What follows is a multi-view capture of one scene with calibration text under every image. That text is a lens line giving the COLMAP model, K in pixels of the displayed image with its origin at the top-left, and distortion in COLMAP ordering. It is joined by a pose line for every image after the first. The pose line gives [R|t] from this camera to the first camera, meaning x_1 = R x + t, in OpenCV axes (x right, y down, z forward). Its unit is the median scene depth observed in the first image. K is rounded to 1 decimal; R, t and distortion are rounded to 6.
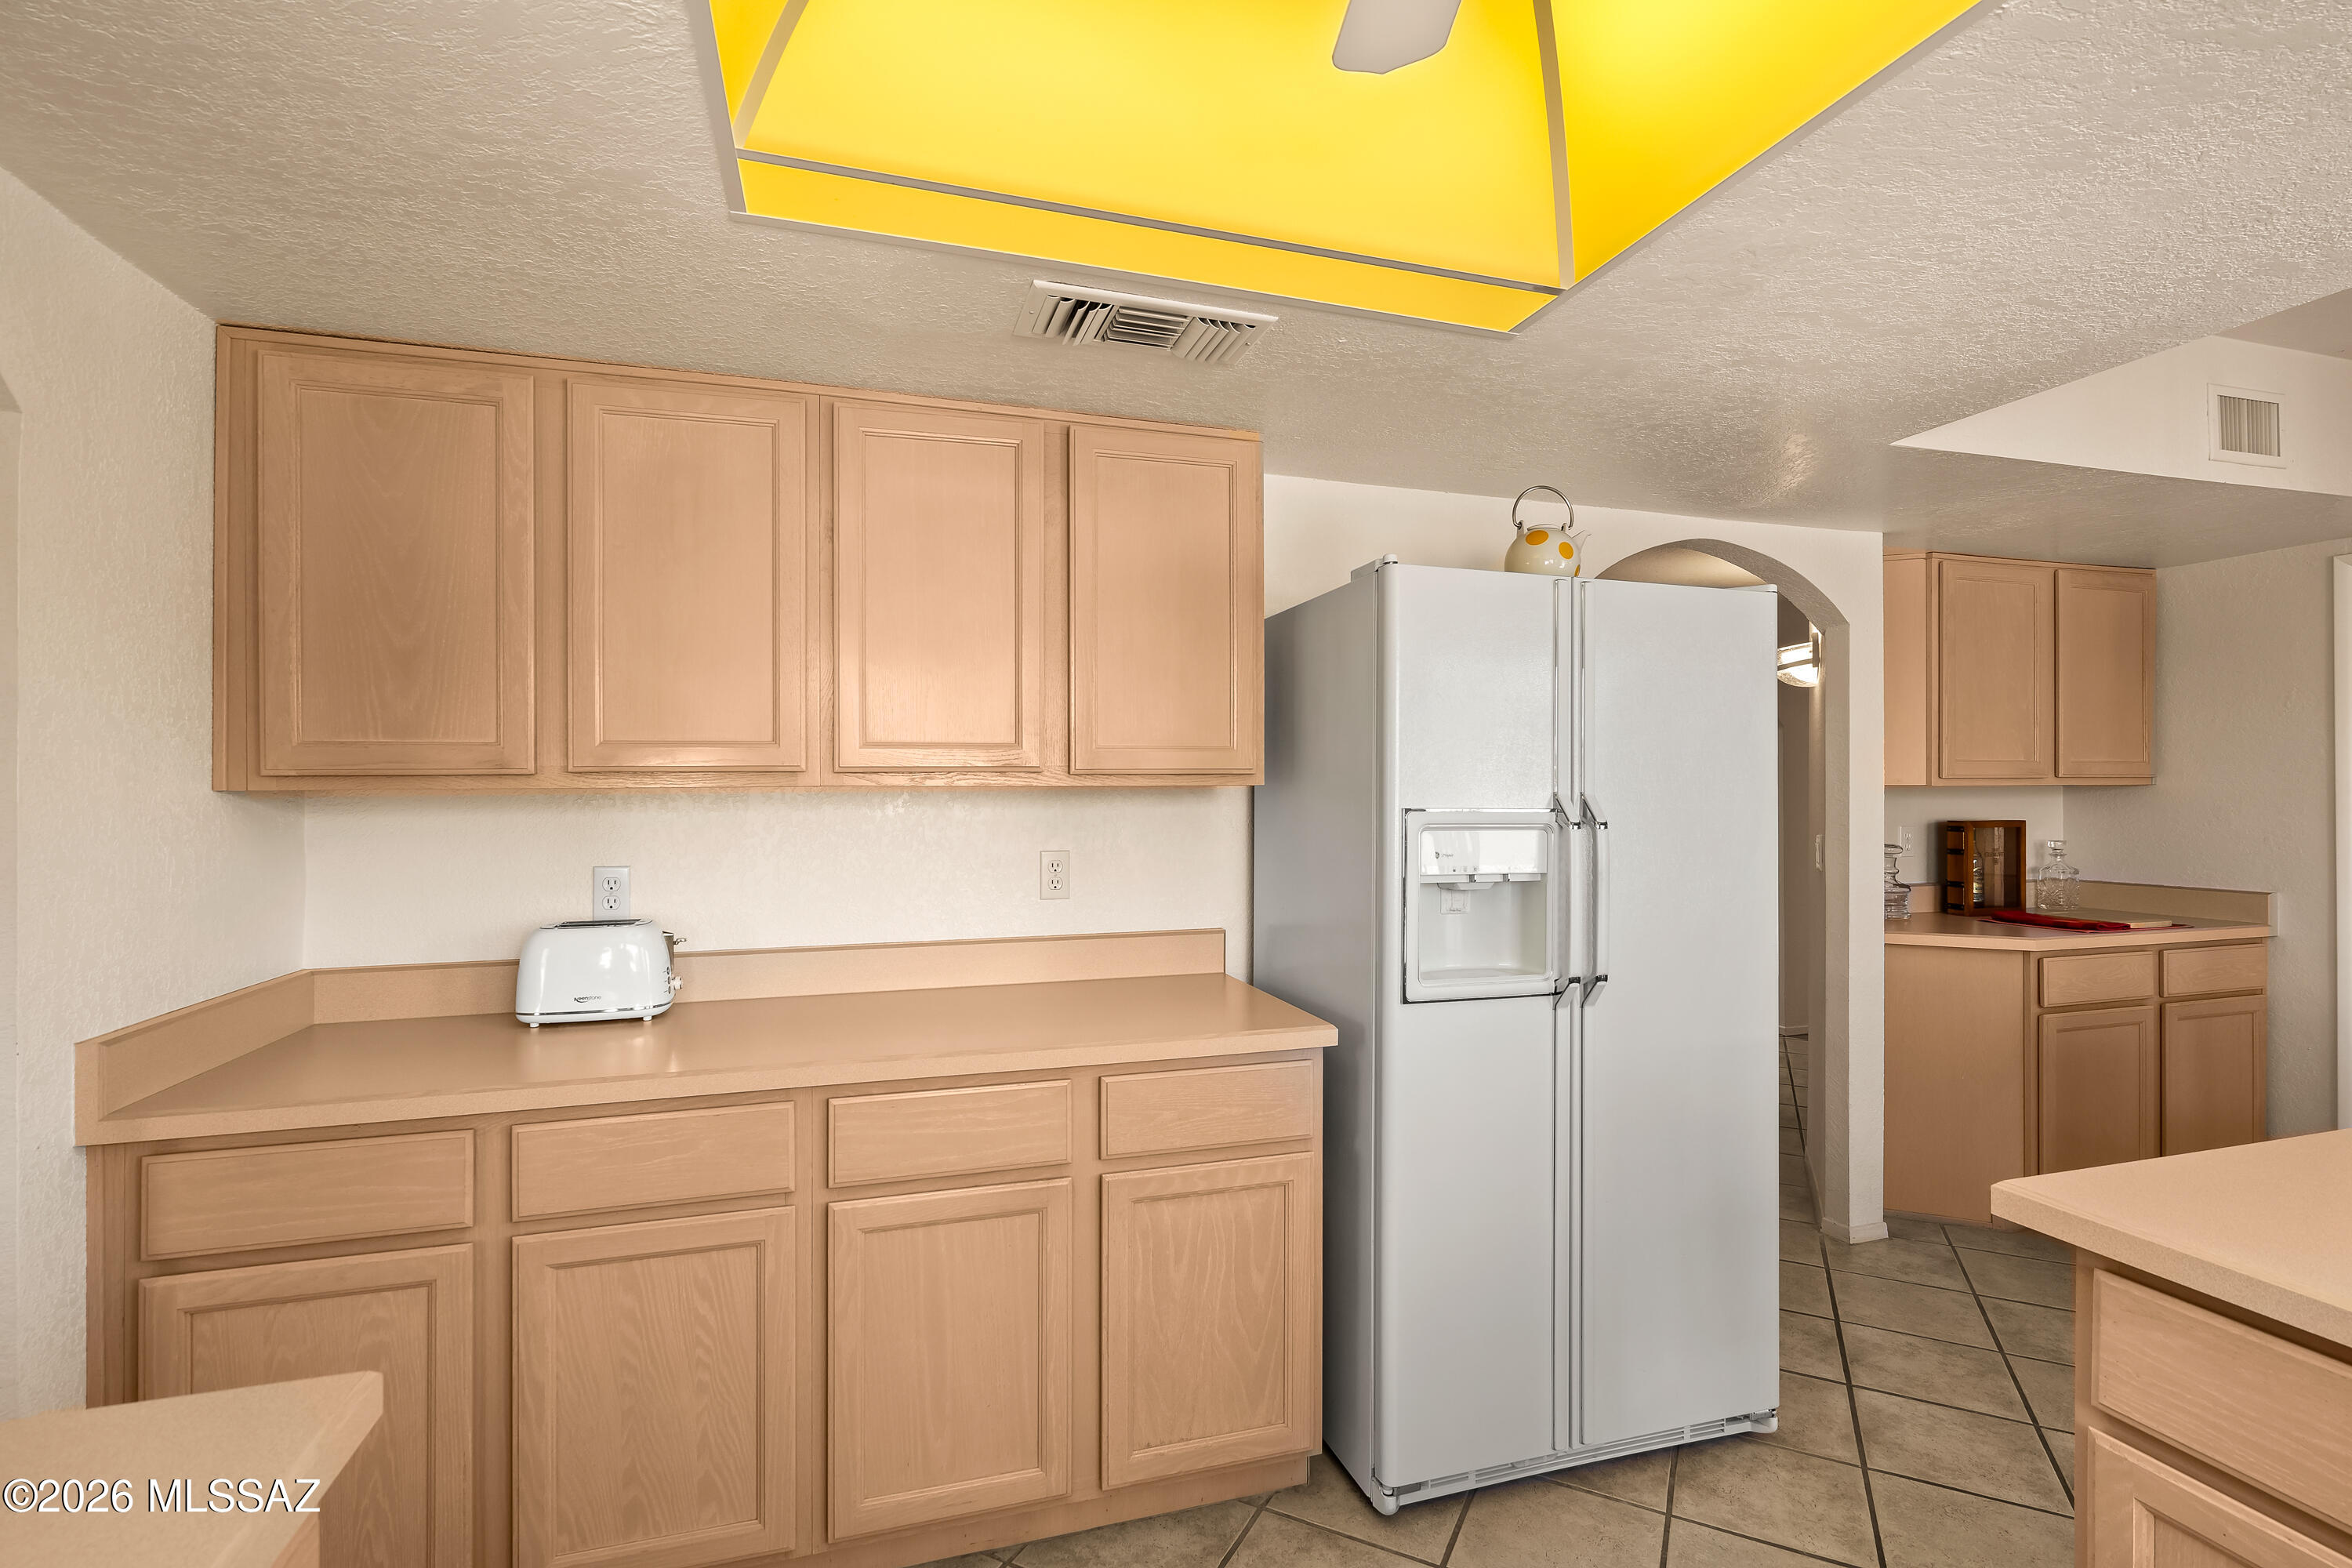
lens RADIAL K [[1079.1, 0, 1157.4], [0, 1079.1, 791.2], [0, 0, 1]] dist [0.000028, 0.000737]
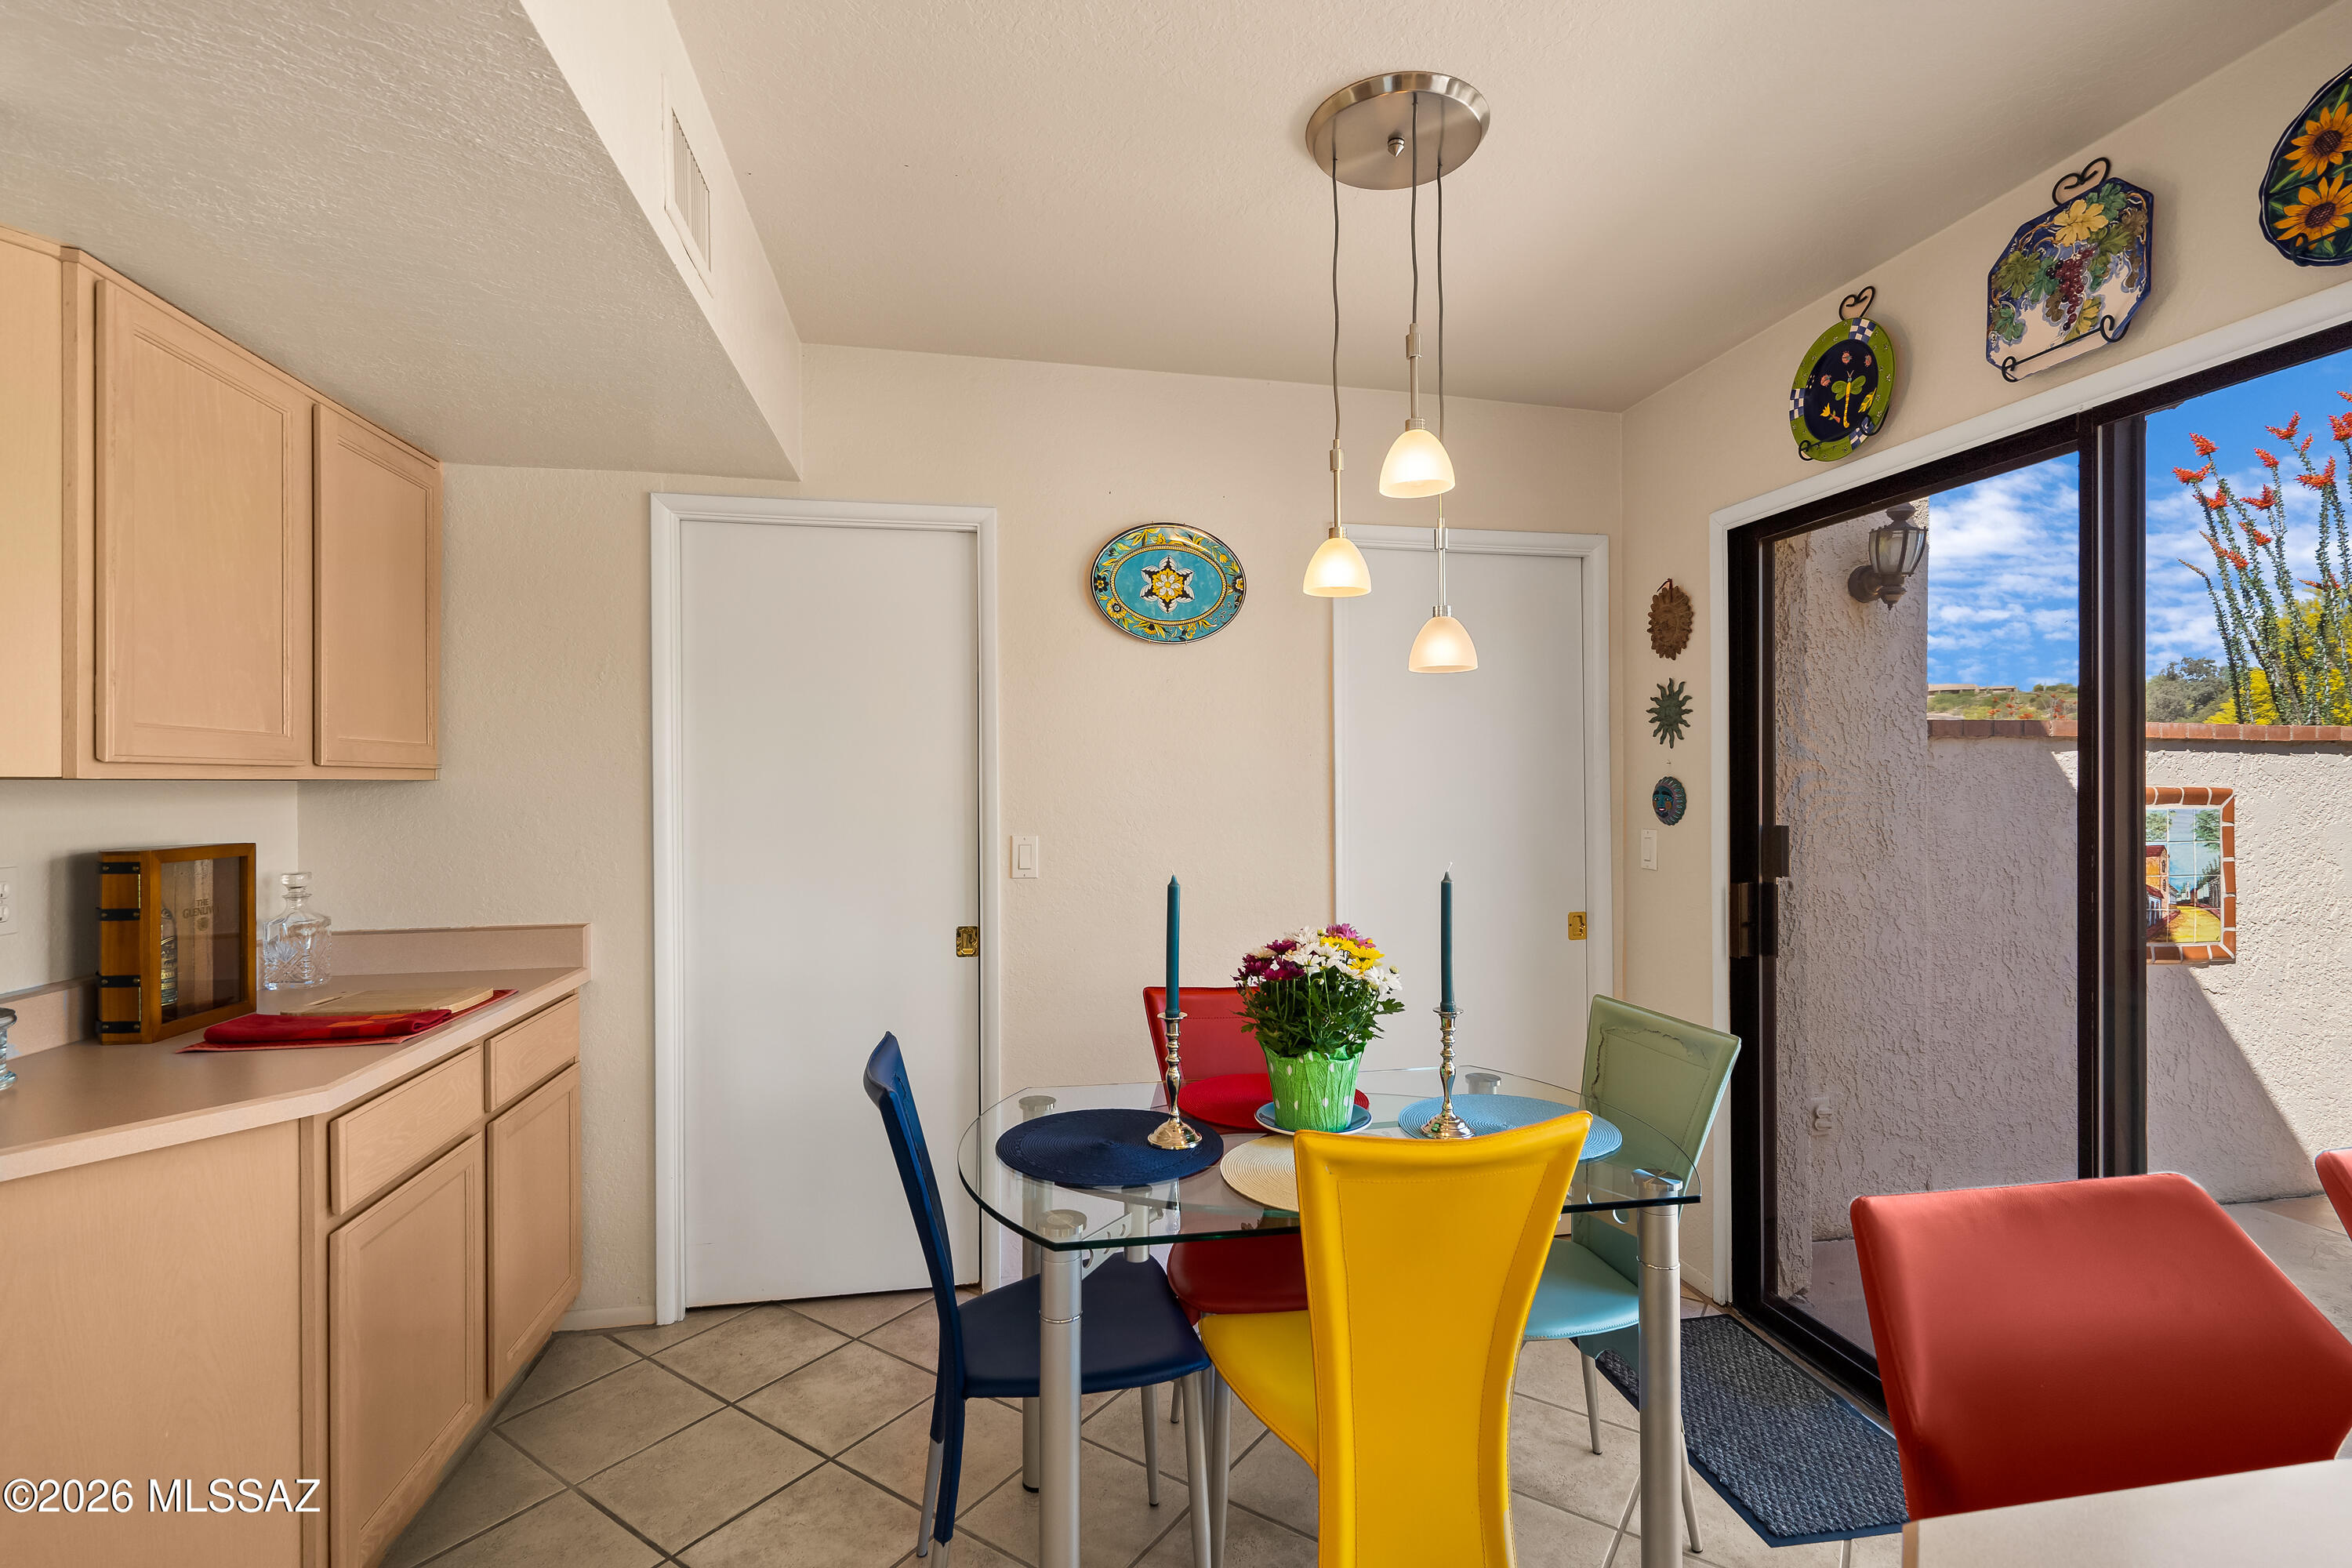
lens RADIAL K [[1079.1, 0, 1172.8], [0, 1079.1, 783.5], [0, 0, 1]] dist [0.000028, 0.000737]
pose [[0.112220, 0.004259, 0.993674, 0.320319], [0.004214, 0.999980, -0.004762, 0.001182], [-0.993674, 0.004722, 0.112200, 0.491708]]
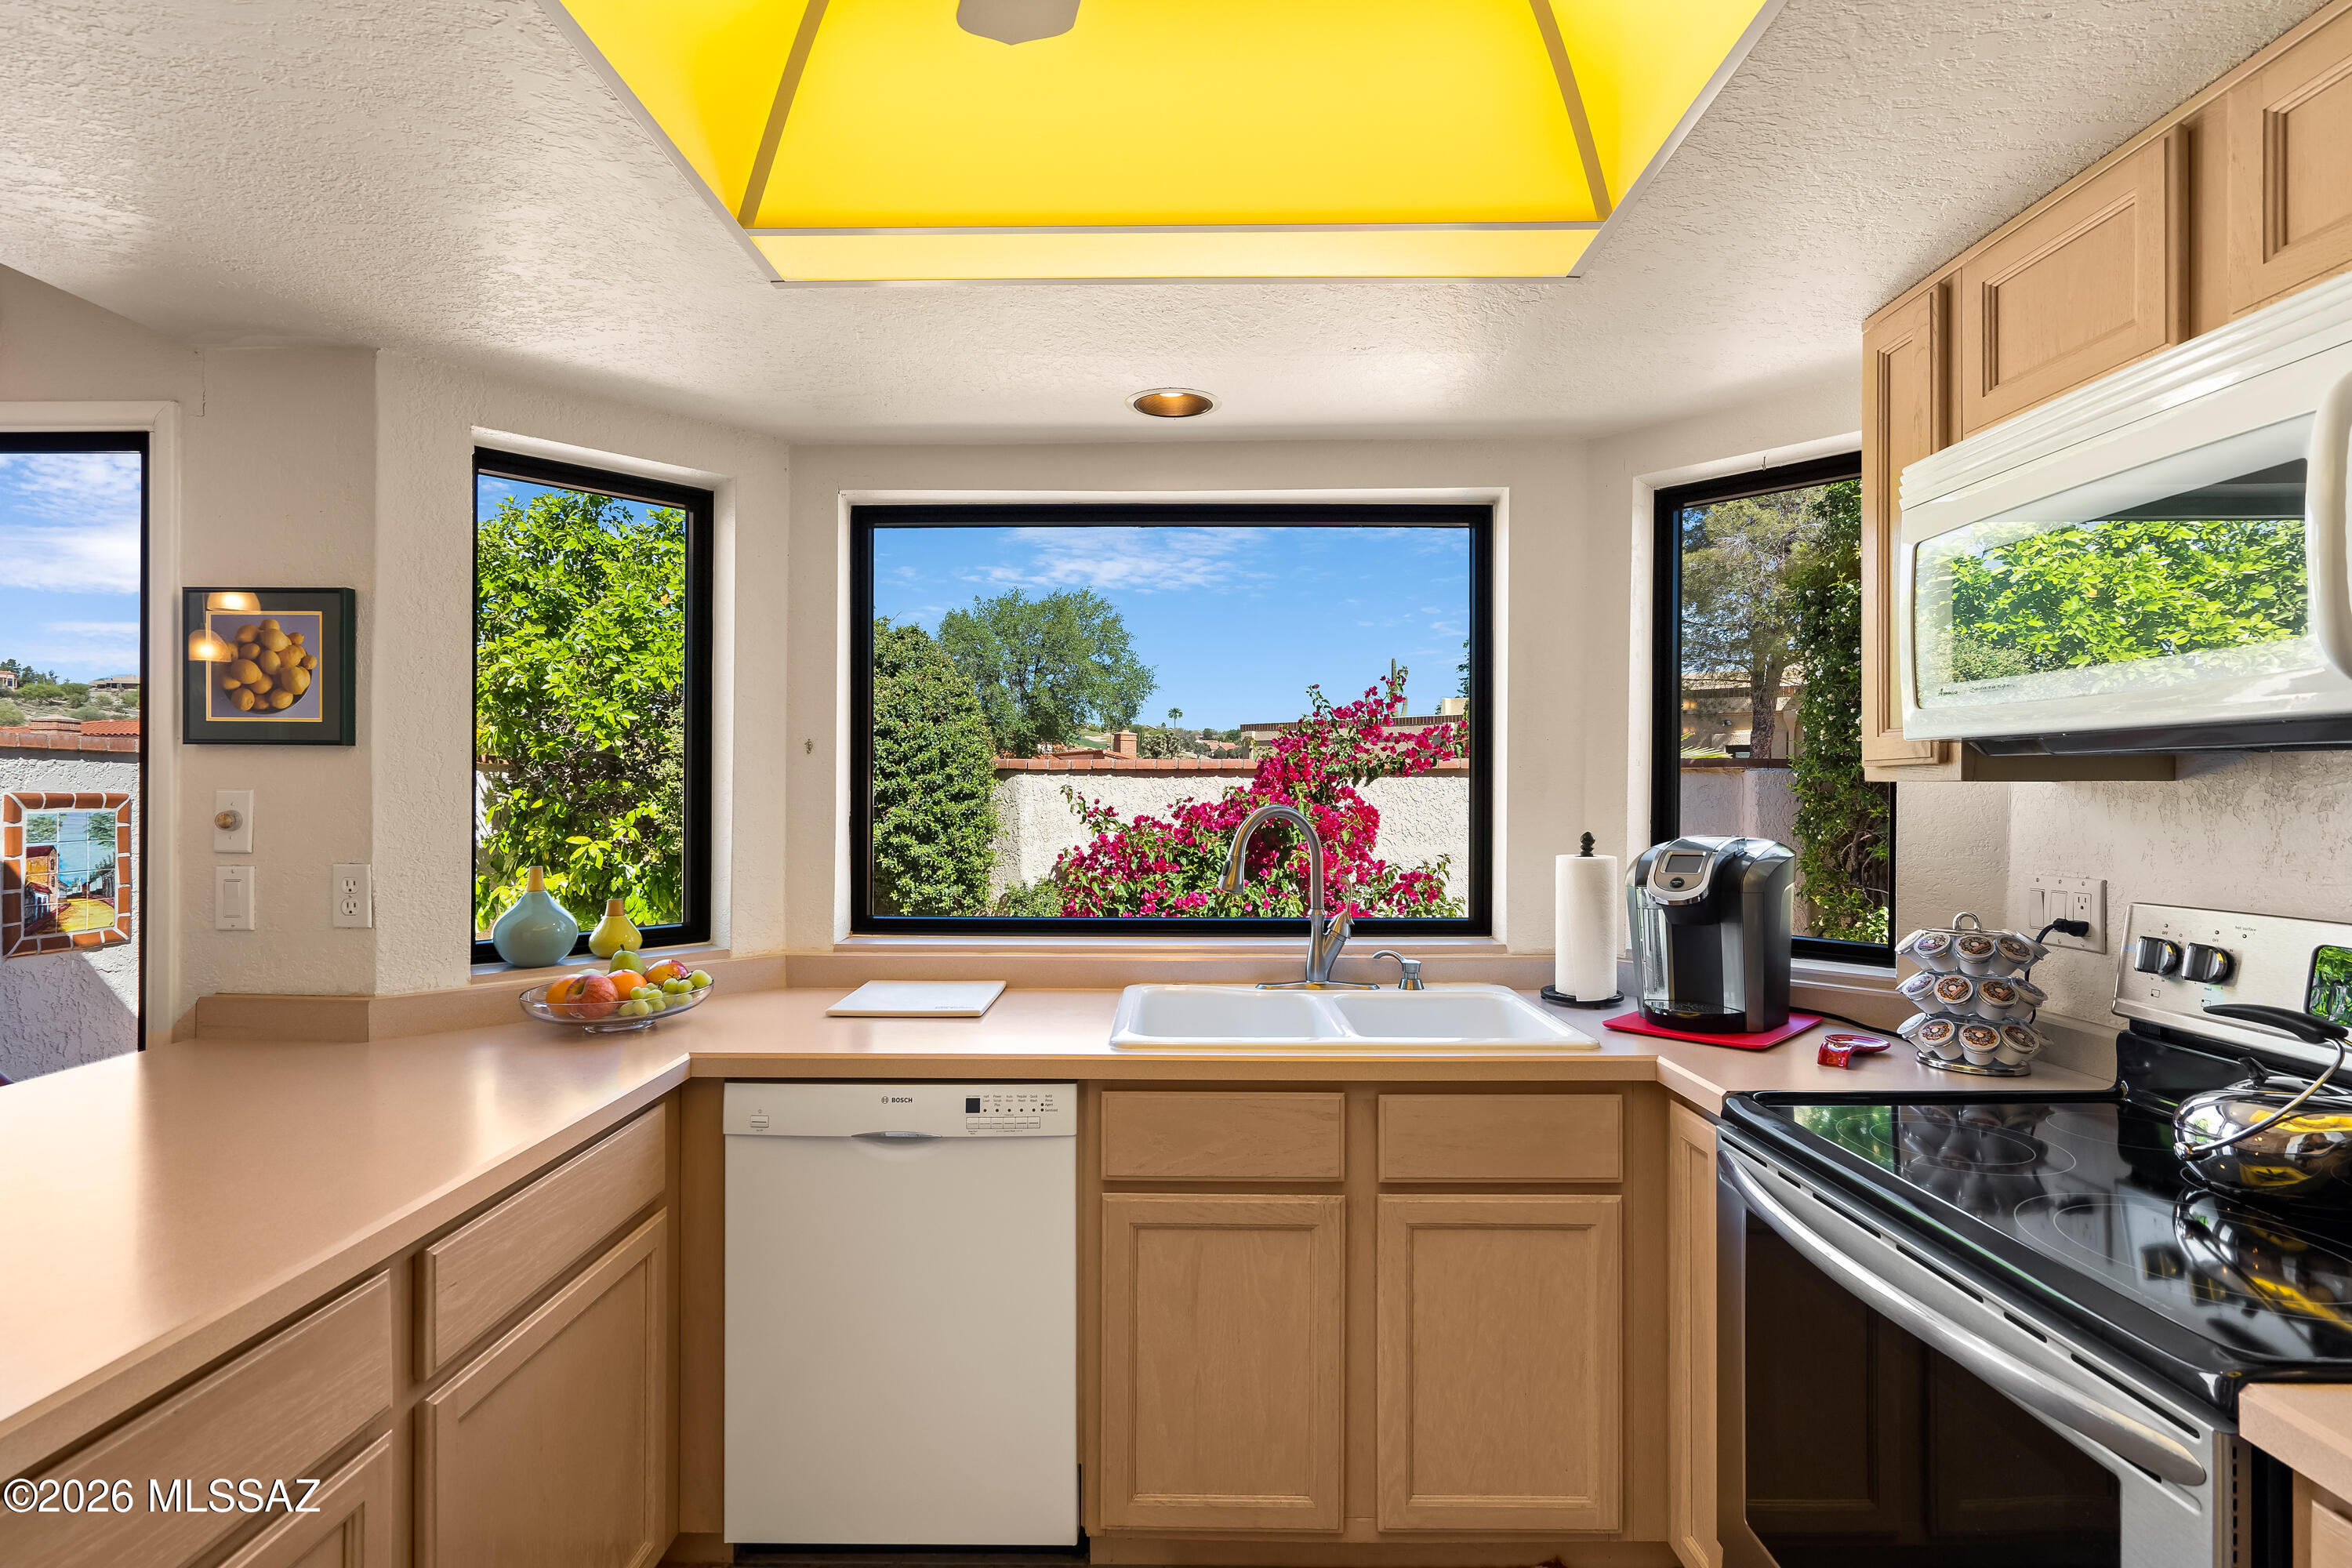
lens RADIAL K [[1079.1, 0, 1175.4], [0, 1079.1, 780.9], [0, 0, 1]] dist [0.000028, 0.000737]
pose [[-0.951594, 0.005376, 0.307310, 0.001657], [0.003917, 0.999978, -0.005361, 0.001656], [-0.307332, -0.003898, -0.951595, 0.398360]]
